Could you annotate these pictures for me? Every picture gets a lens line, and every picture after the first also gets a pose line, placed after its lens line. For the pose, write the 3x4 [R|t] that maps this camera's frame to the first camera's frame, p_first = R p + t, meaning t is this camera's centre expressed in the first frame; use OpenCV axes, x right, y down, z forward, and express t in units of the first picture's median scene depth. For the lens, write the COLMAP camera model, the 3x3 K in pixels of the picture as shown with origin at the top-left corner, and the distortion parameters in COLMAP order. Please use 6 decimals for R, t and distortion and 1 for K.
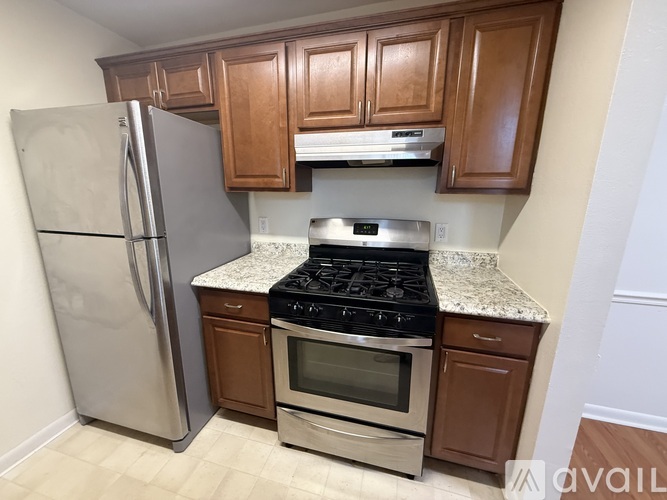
lens RADIAL K [[268.0, 0, 331.9], [0, 268.0, 250.4], [0, 0, 1]] dist [0.000495, 0.000171]
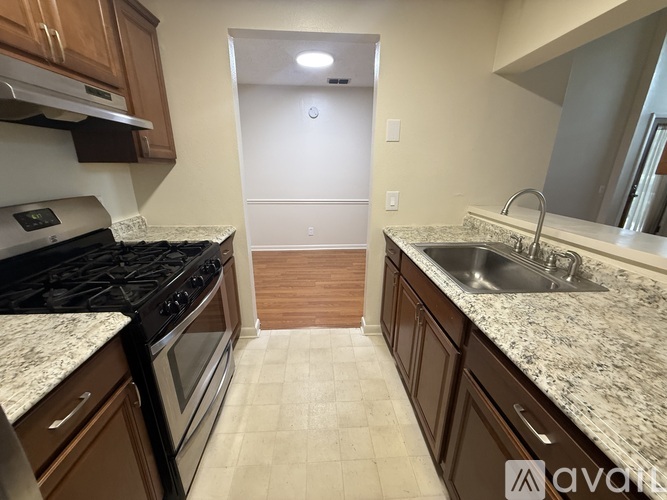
lens RADIAL K [[268.0, 0, 331.6], [0, 268.0, 250.6], [0, 0, 1]] dist [0.000495, 0.000171]
pose [[-0.317273, -0.294334, 0.901502, -0.883073], [0.208208, 0.905802, 0.369014, -0.126364], [-0.925196, 0.304778, -0.226104, 0.624577]]
